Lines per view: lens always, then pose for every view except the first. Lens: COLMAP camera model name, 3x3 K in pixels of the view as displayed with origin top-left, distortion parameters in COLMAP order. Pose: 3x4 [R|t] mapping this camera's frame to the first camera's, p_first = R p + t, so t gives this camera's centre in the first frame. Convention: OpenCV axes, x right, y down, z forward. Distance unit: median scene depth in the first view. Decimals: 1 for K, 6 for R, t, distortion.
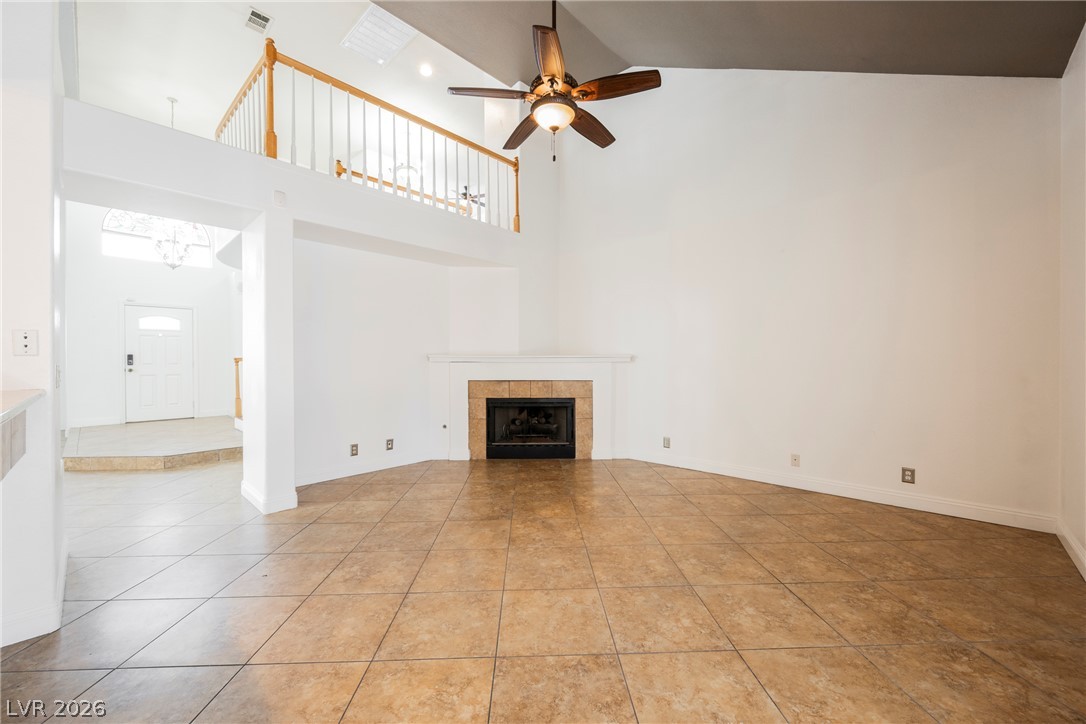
lens RADIAL K [[423.6, 0, 545.5], [0, 423.6, 365.1], [0, 0, 1]] dist [-0.002079, 0.000325]
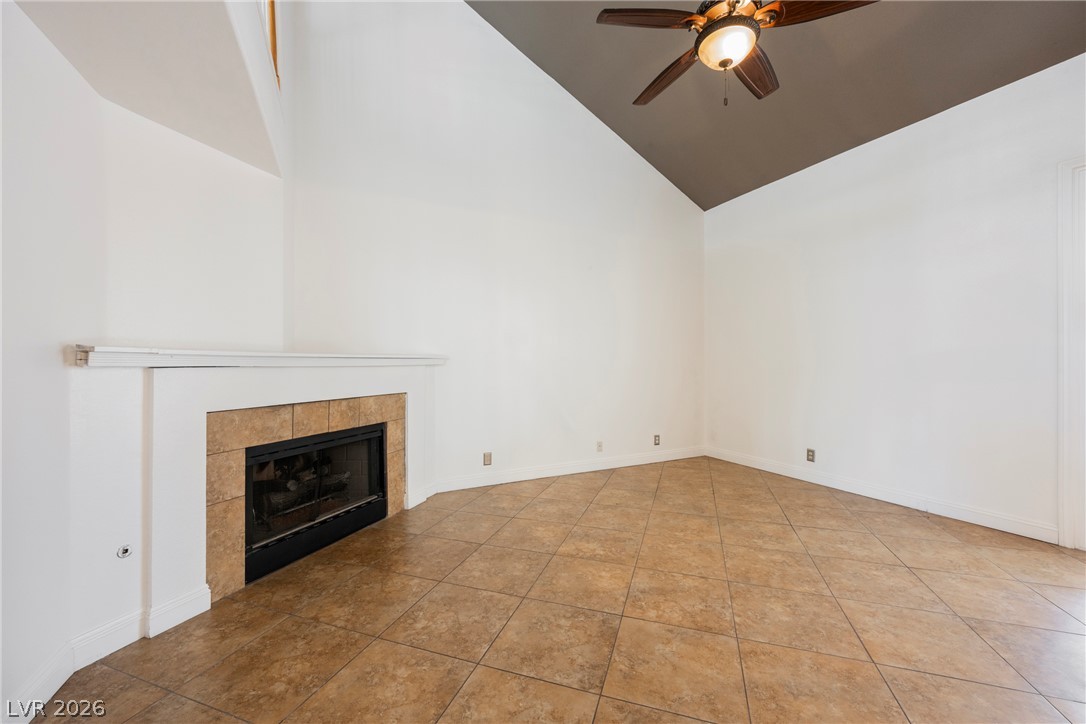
lens RADIAL K [[423.6, 0, 544.2], [0, 423.6, 375.8], [0, 0, 1]] dist [-0.002079, 0.000325]
pose [[0.366101, -0.028767, 0.930130, -0.432971], [0.014872, 0.999575, 0.025062, -0.003743], [-0.930456, 0.004658, 0.366374, 0.548019]]
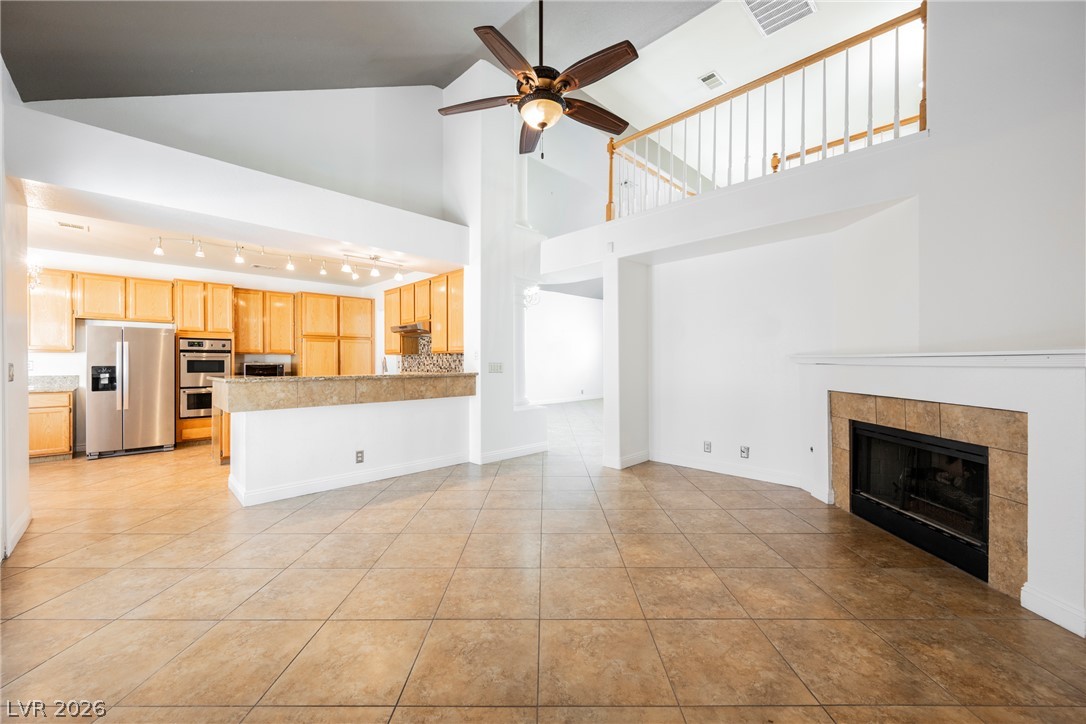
lens RADIAL K [[423.6, 0, 544.8], [0, 423.6, 362.2], [0, 0, 1]] dist [-0.002079, 0.000325]
pose [[-0.040274, 0.004153, -0.999180, 0.531837], [-0.009797, 0.999942, 0.004551, -0.008723], [0.999141, 0.009972, -0.040231, 0.554049]]
